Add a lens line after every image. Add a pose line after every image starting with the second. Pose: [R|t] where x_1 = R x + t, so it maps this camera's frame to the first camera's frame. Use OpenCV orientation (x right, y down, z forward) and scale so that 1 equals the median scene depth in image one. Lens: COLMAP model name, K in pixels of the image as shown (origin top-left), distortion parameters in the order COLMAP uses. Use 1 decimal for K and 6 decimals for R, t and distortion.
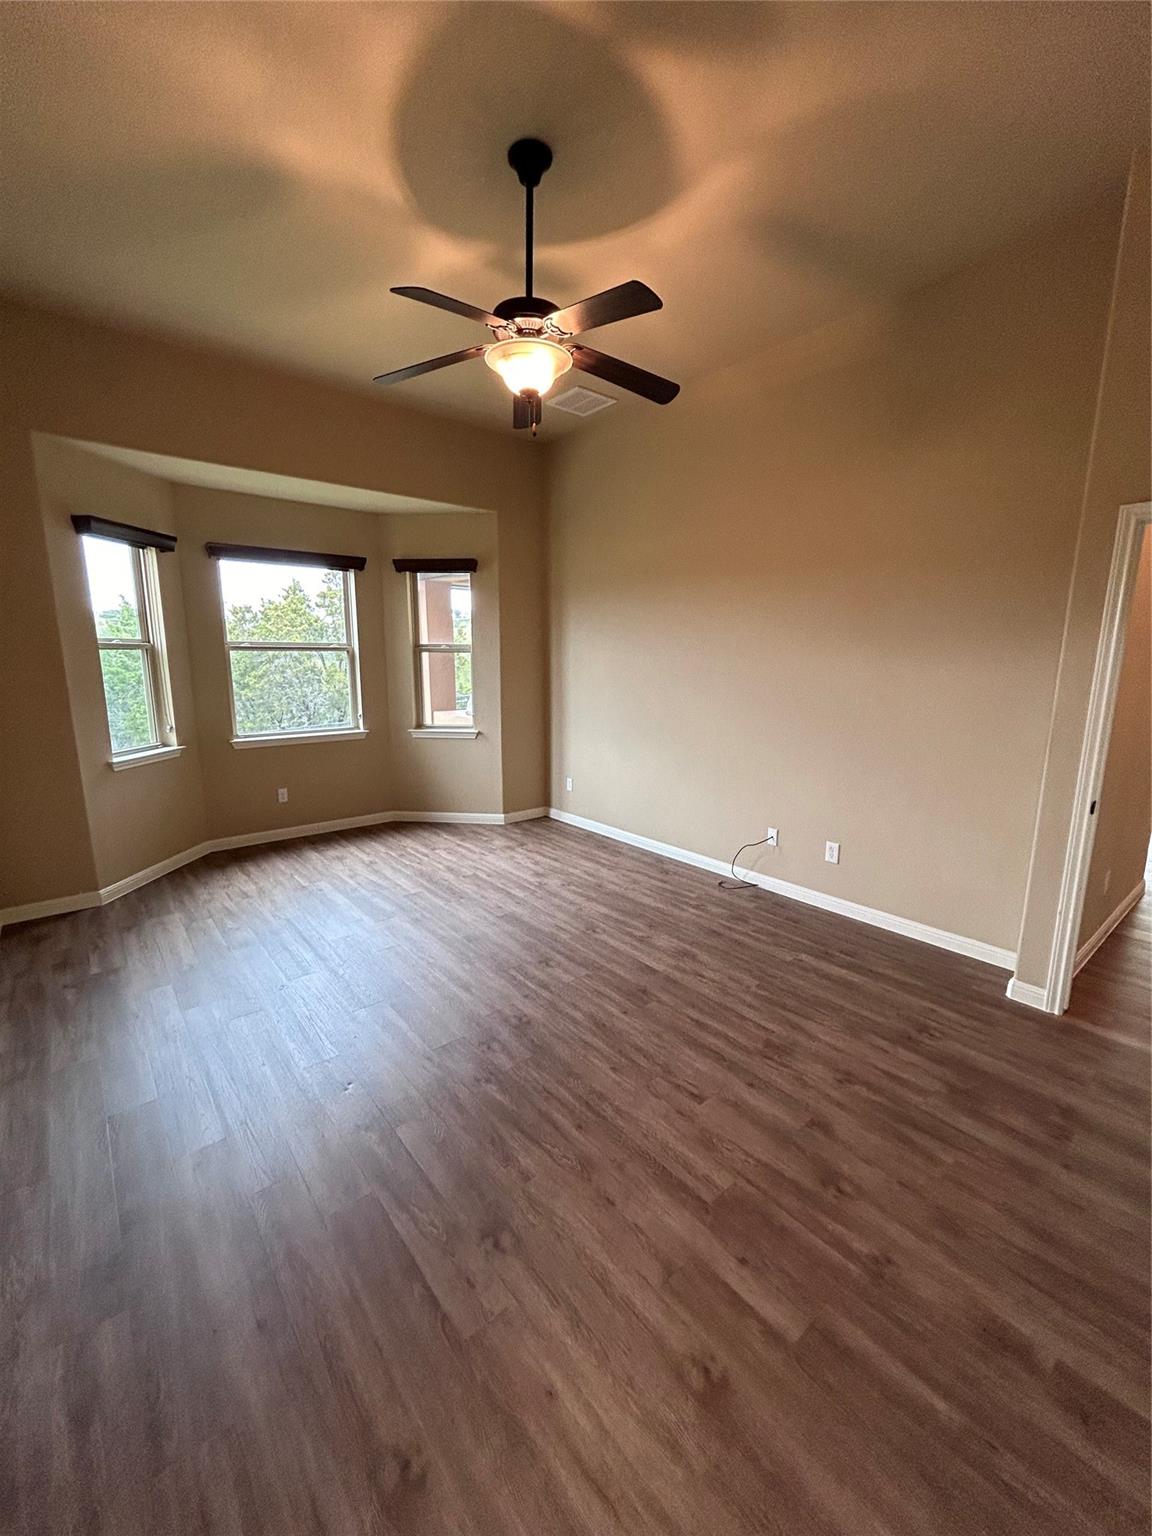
lens RADIAL K [[617.5, 0, 567.6], [0, 617.5, 769.9], [0, 0, 1]] dist [0.000921, -0.000646]
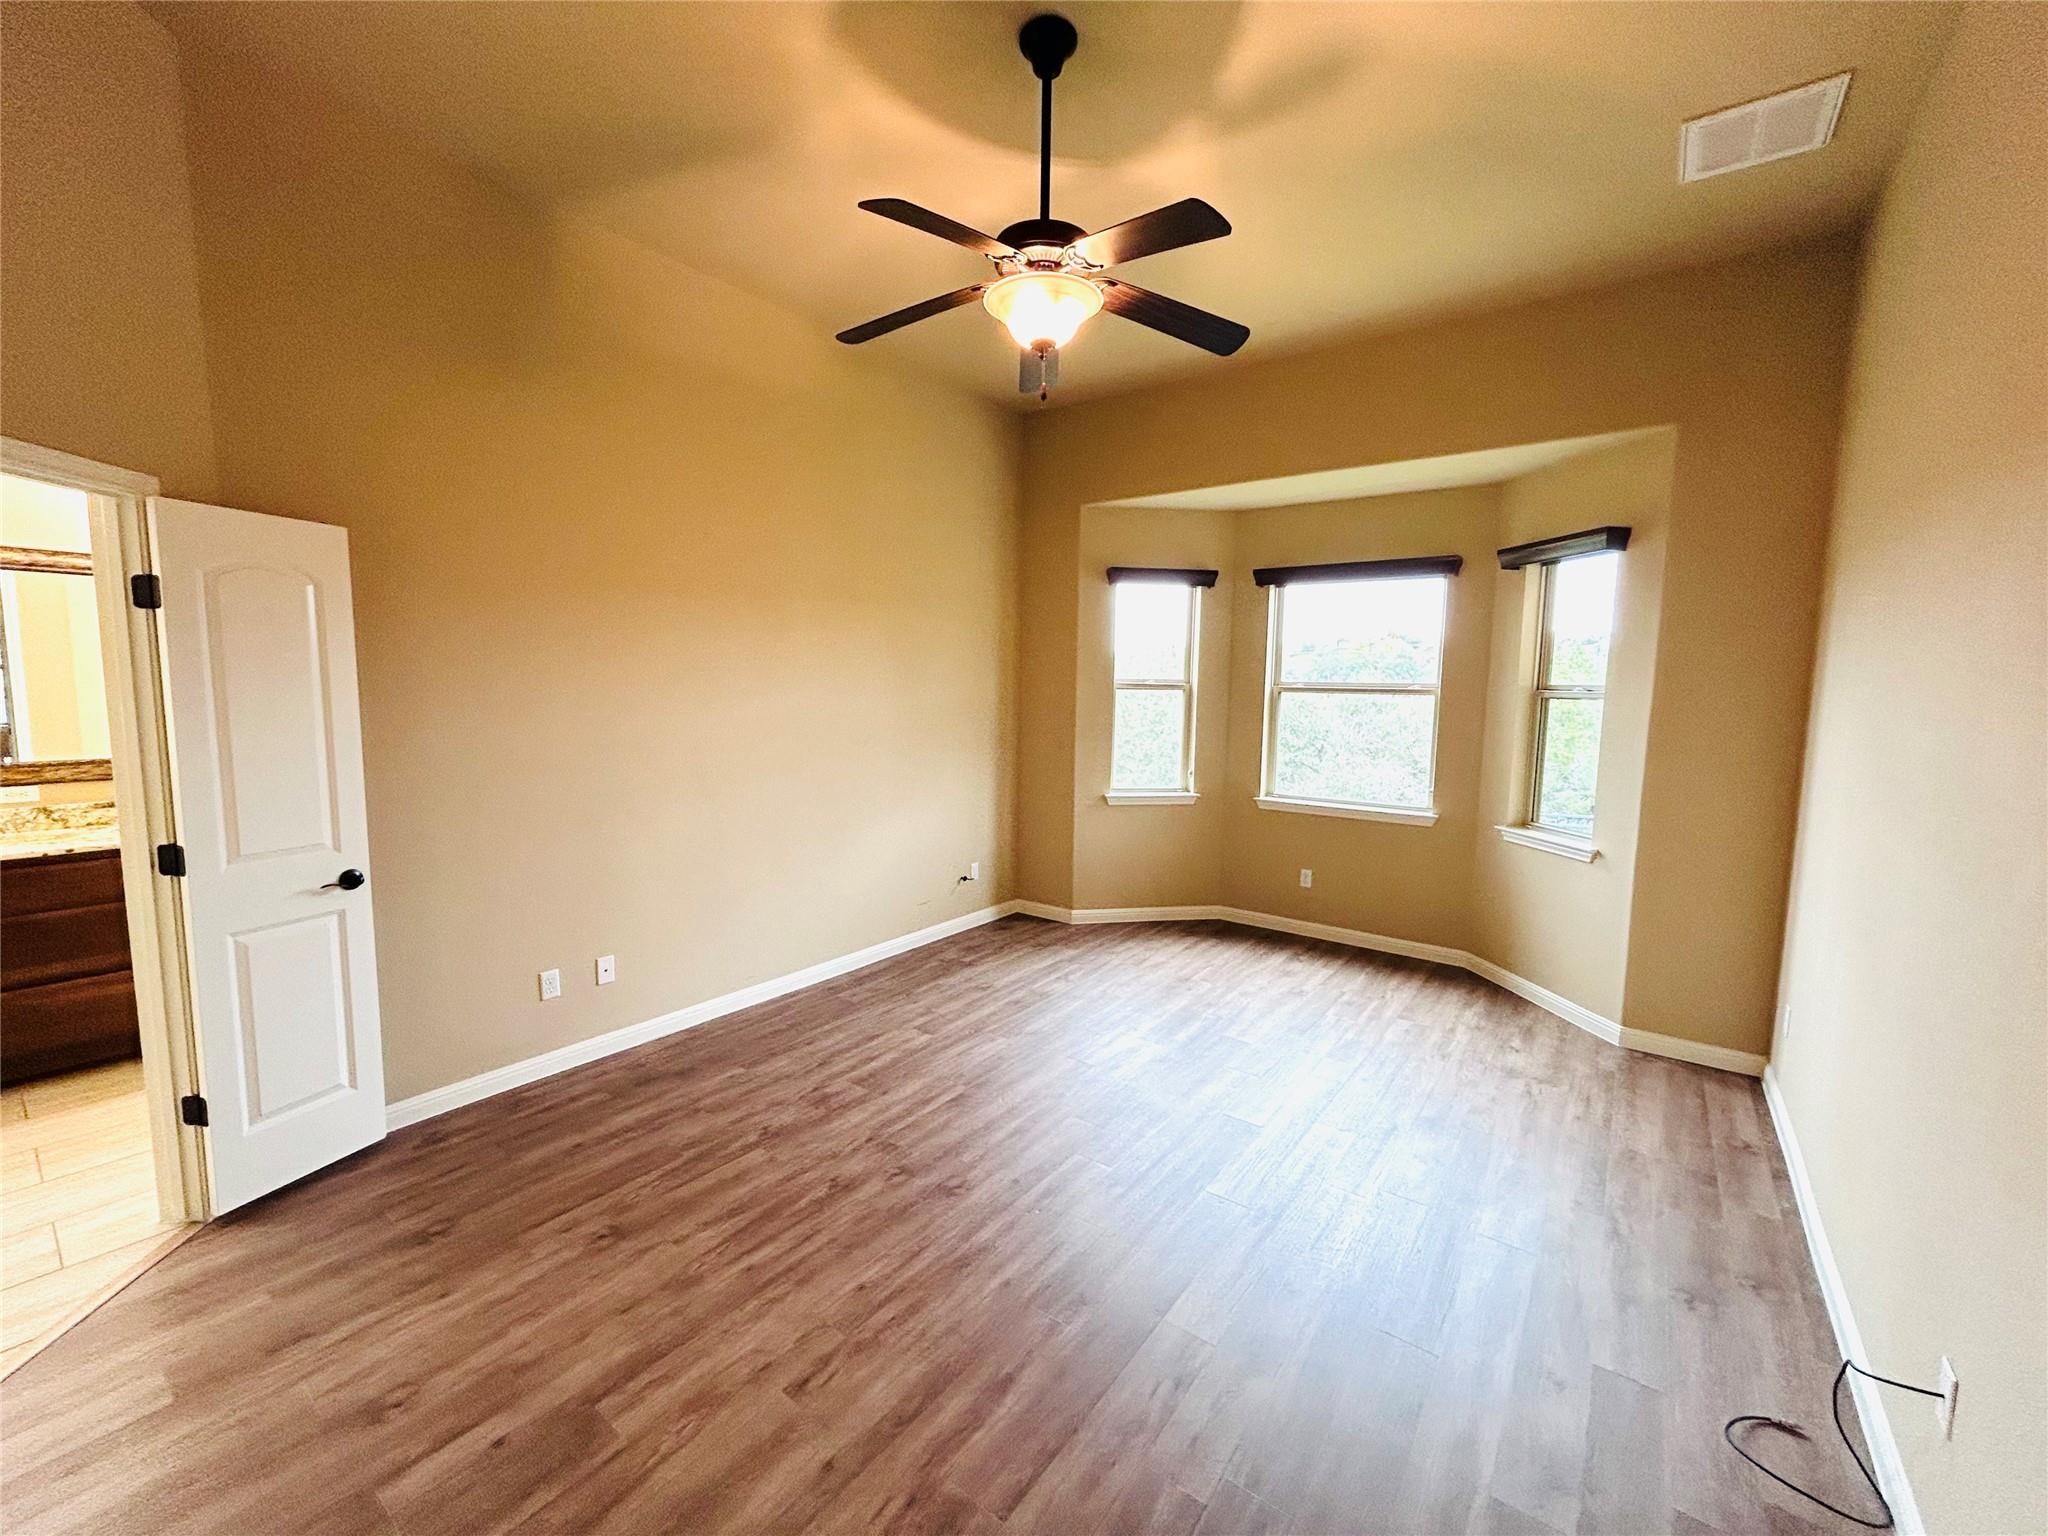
lens RADIAL K [[823.4, 0, 1027.2], [0, 823.4, 781.2], [0, 0, 1]] dist [0.000921, -0.000646]
pose [[0.243918, 0.112162, -0.963288, 0.495529], [-0.196246, 0.978448, 0.064235, -0.086501], [0.949732, 0.173373, 0.260673, 0.440146]]
